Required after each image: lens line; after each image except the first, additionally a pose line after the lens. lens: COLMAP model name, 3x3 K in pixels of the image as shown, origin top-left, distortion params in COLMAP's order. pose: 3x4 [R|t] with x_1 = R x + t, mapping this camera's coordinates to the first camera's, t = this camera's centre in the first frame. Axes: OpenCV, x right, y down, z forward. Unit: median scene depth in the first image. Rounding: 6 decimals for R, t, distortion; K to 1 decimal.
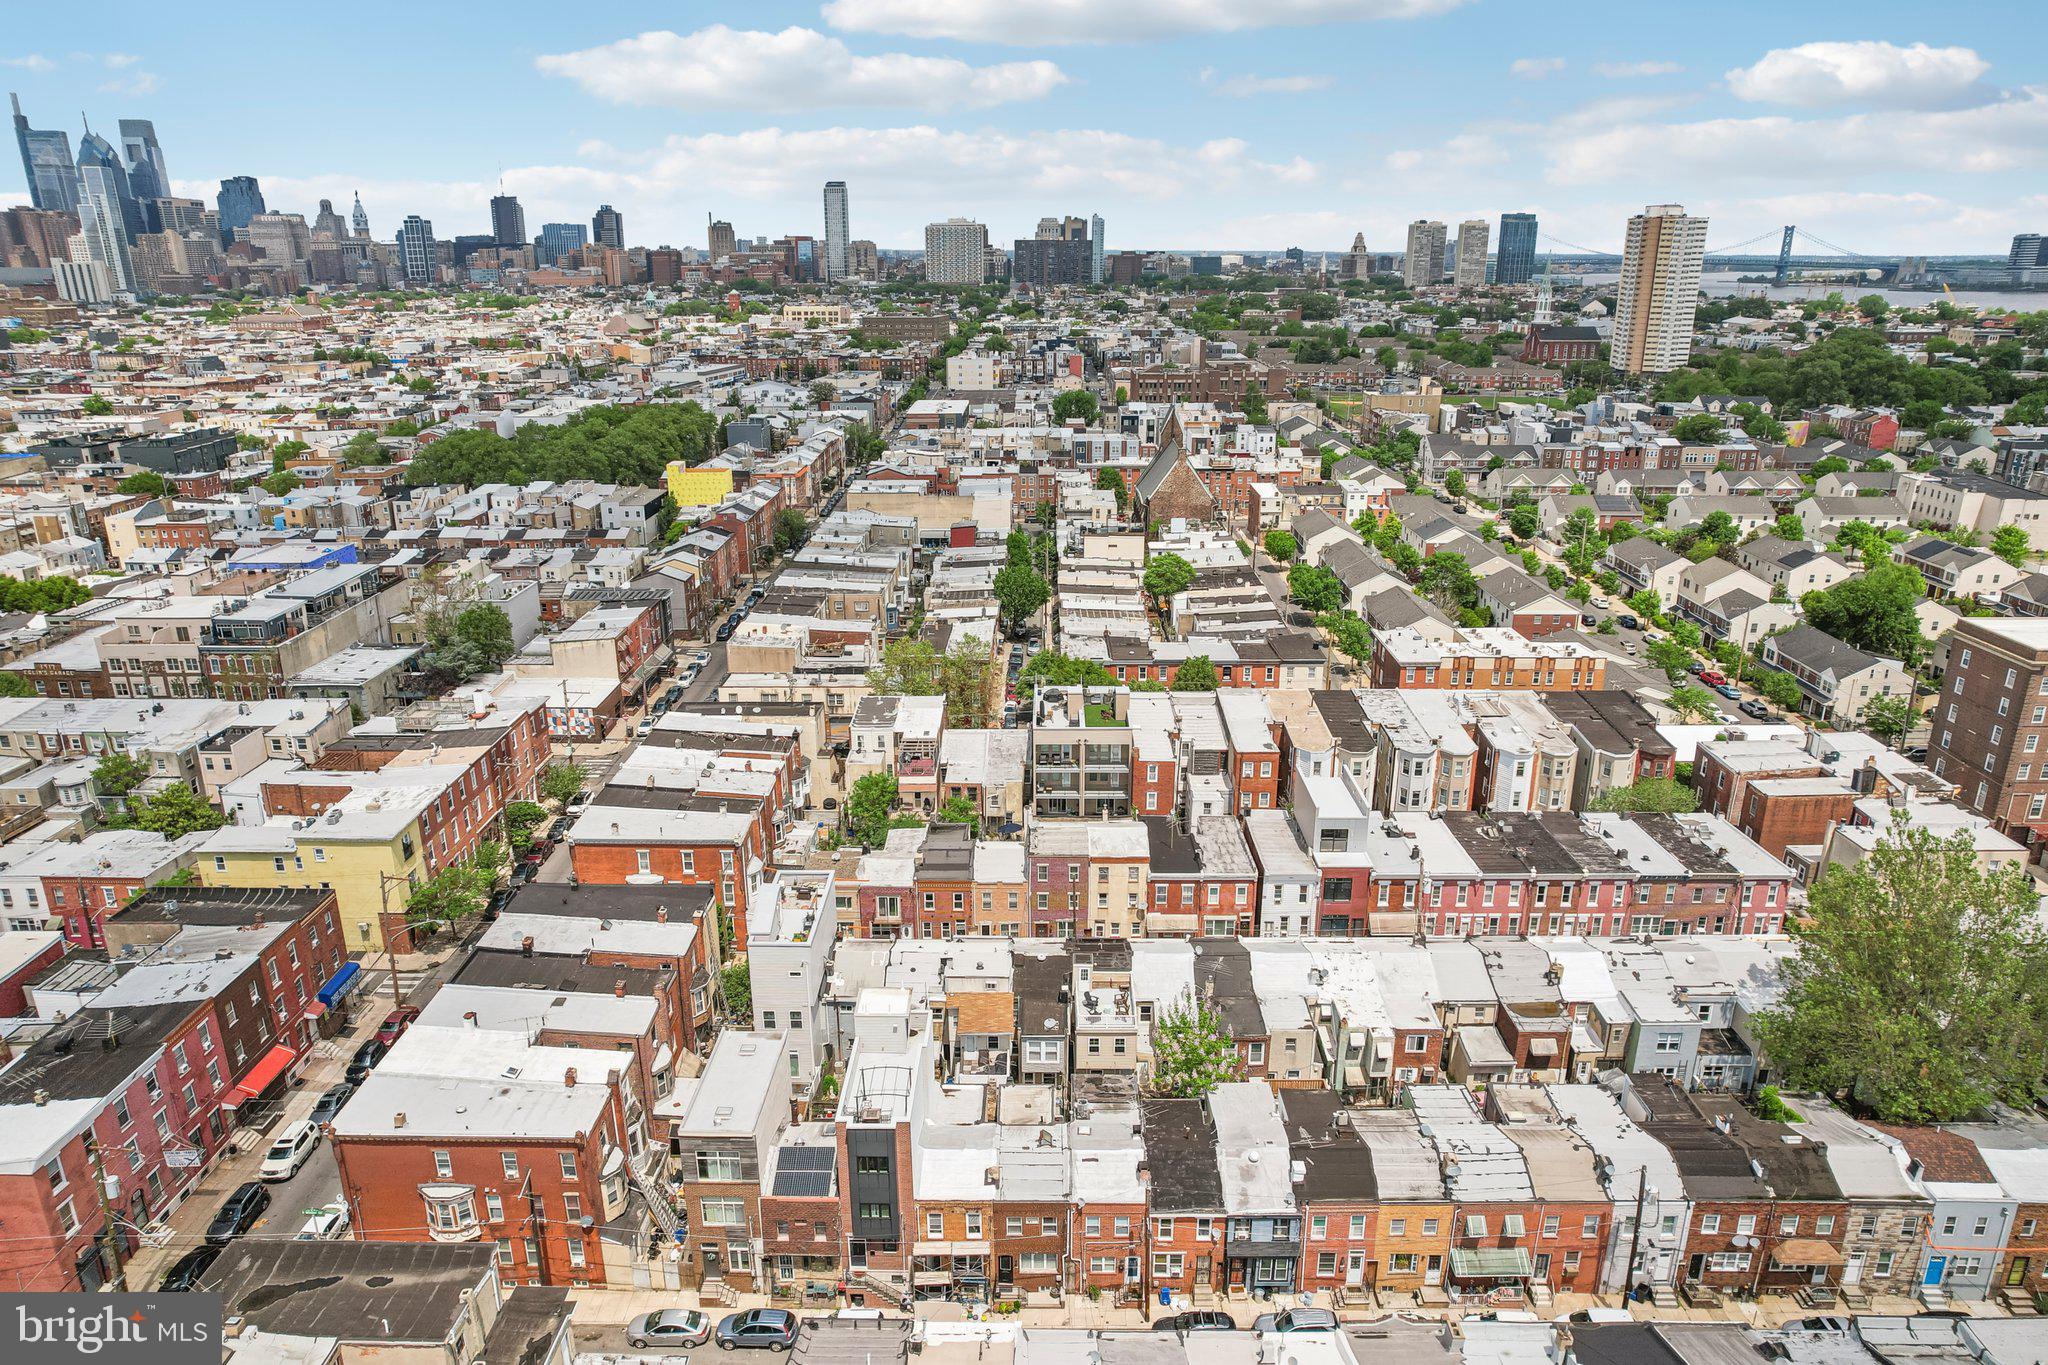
lens RADIAL K [[1344.7, 0, 1062.8], [0, 1344.7, 686.5], [0, 0, 1]] dist [-0.033208, 0.062680]
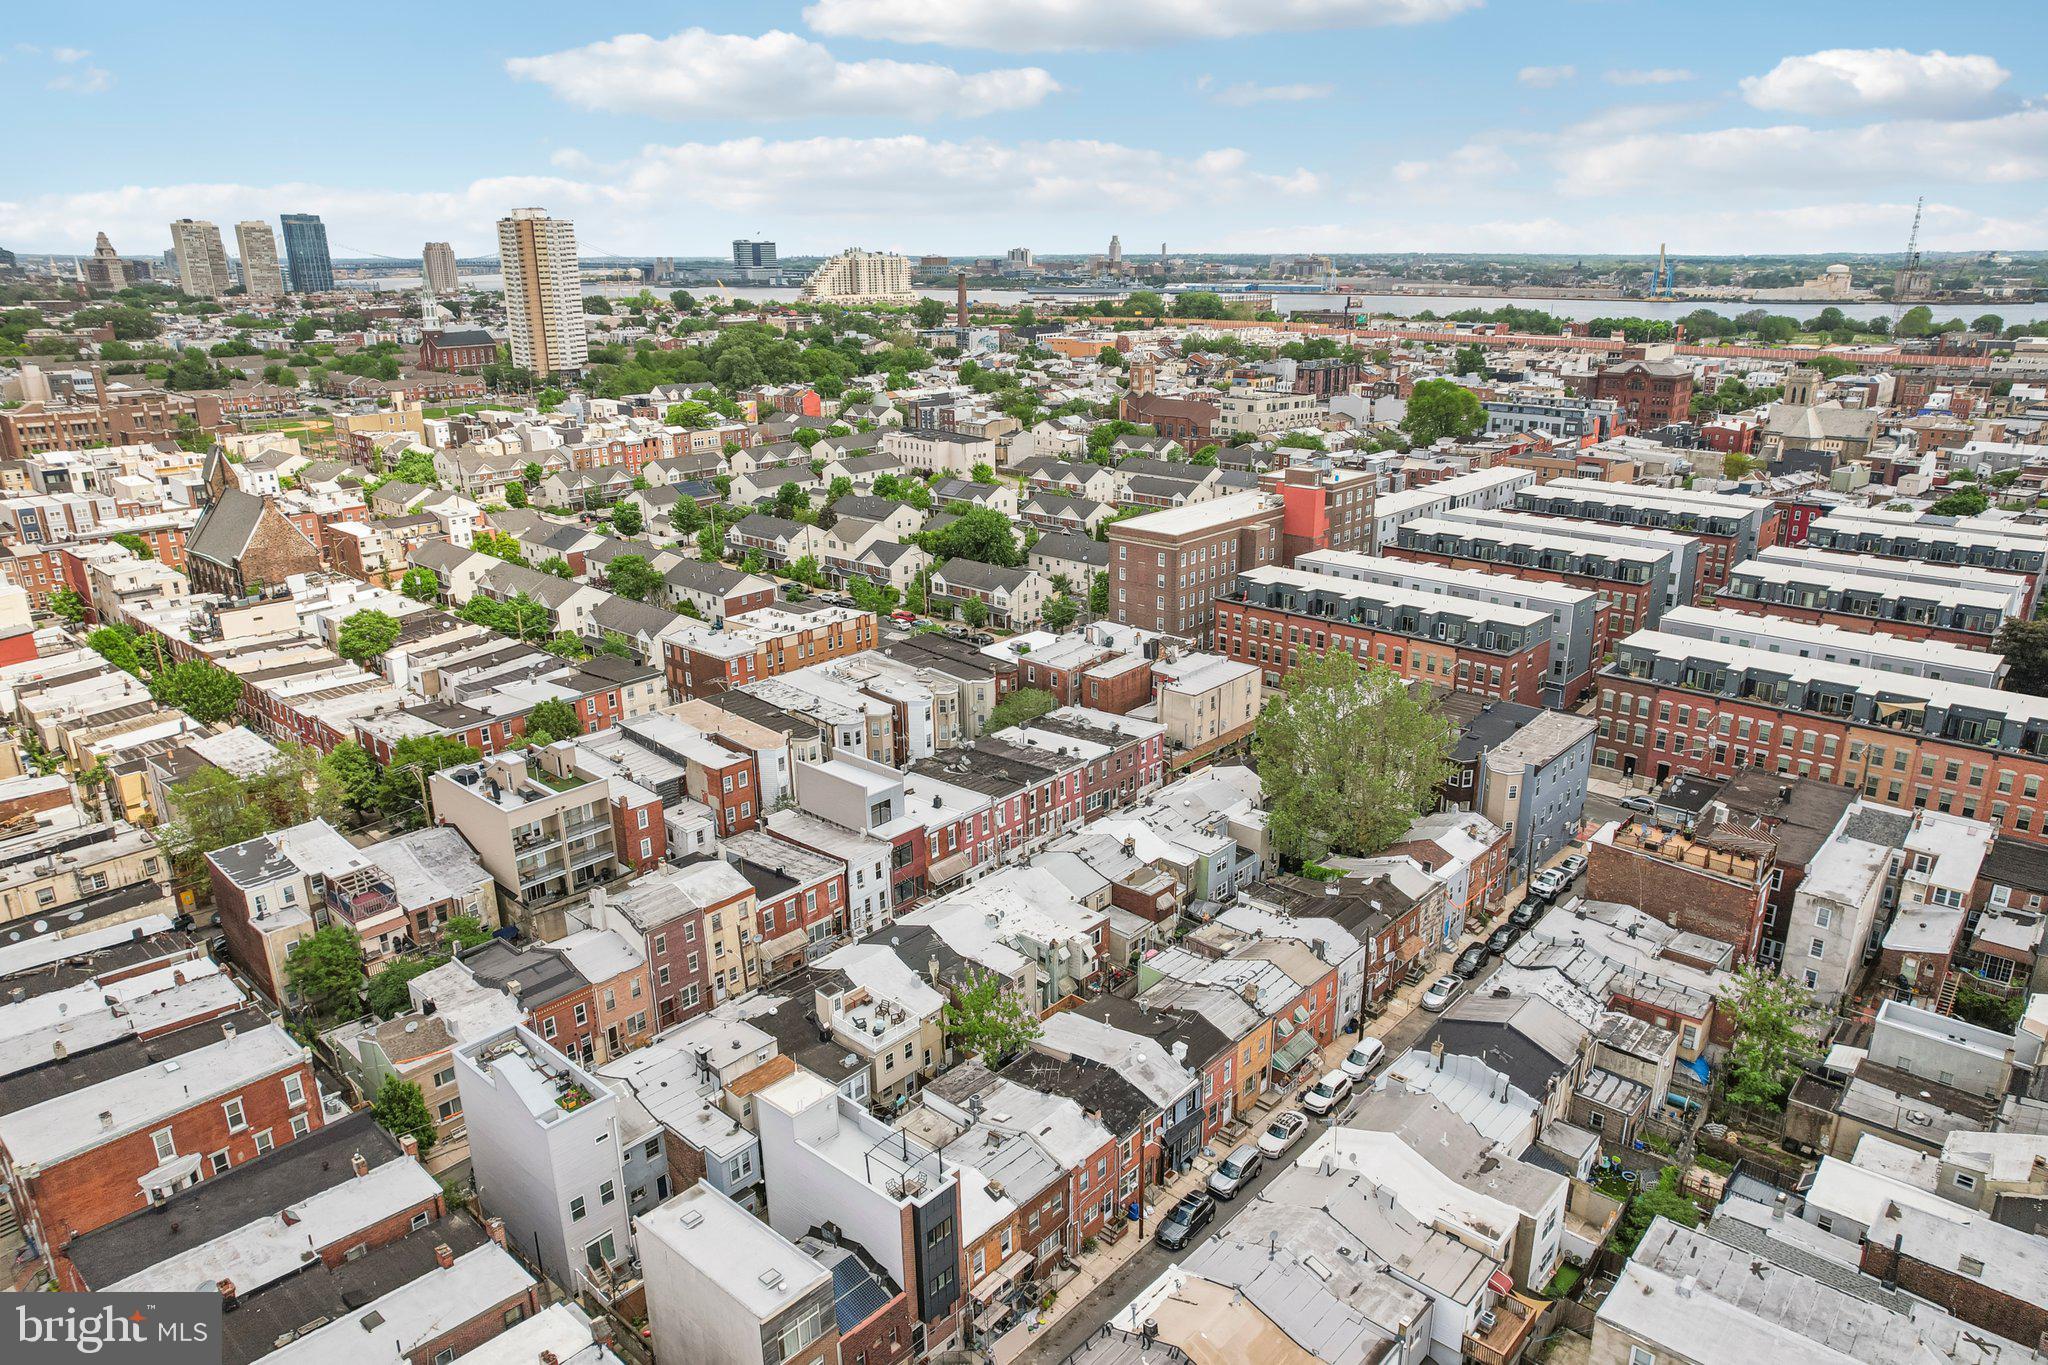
lens RADIAL K [[1344.7, 0, 1062.8], [0, 1344.7, 686.5], [0, 0, 1]] dist [-0.033208, 0.062680]
pose [[0.660838, -0.240564, 0.710931, -0.365524], [0.242471, 0.964876, 0.101107, -0.044988], [-0.710283, 0.105565, 0.695956, 0.140534]]
